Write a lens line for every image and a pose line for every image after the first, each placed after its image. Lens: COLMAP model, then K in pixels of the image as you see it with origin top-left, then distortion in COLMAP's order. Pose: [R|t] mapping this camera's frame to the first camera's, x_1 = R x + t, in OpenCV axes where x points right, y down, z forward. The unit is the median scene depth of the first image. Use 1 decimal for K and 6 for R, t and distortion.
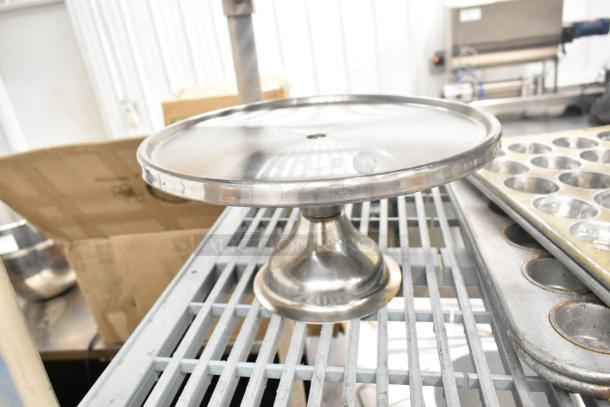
lens RADIAL K [[461.1, 0, 308.6], [0, 461.1, 207.6], [0, 0, 1]] dist [-0.019338, 0.006684]
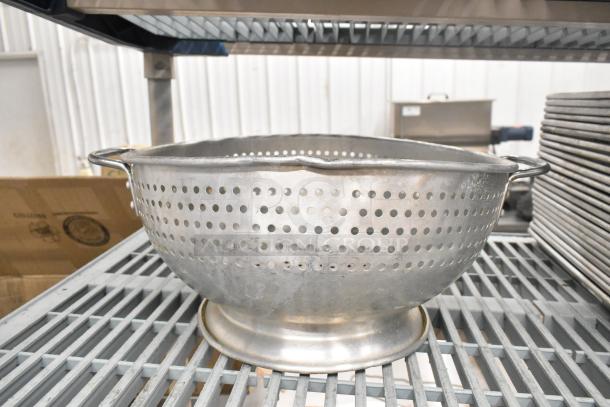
lens RADIAL K [[461.1, 0, 307.3], [0, 461.1, 208.0], [0, 0, 1]] dist [-0.019338, 0.006684]
pose [[0.993226, 0.091661, 0.071417, 0.123234], [-0.078326, 0.982118, -0.171199, 0.049656], [-0.085832, 0.164446, 0.982645, -0.081639]]
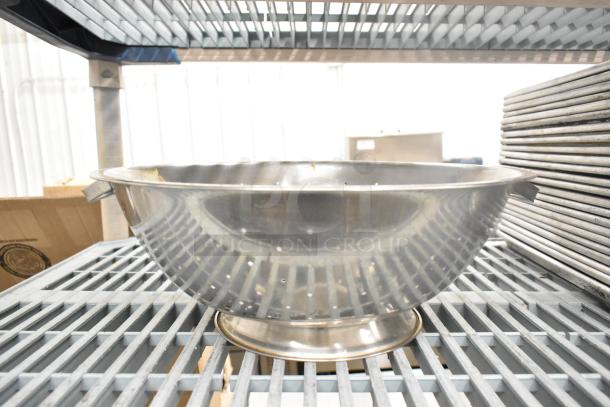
lens RADIAL K [[461.1, 0, 307.3], [0, 461.1, 208.4], [0, 0, 1]] dist [-0.019338, 0.006684]
pose [[0.985800, 0.062785, 0.155744, 0.123350], [-0.018441, 0.962339, -0.271227, 0.102198], [-0.166908, 0.264504, 0.949831, -0.021847]]
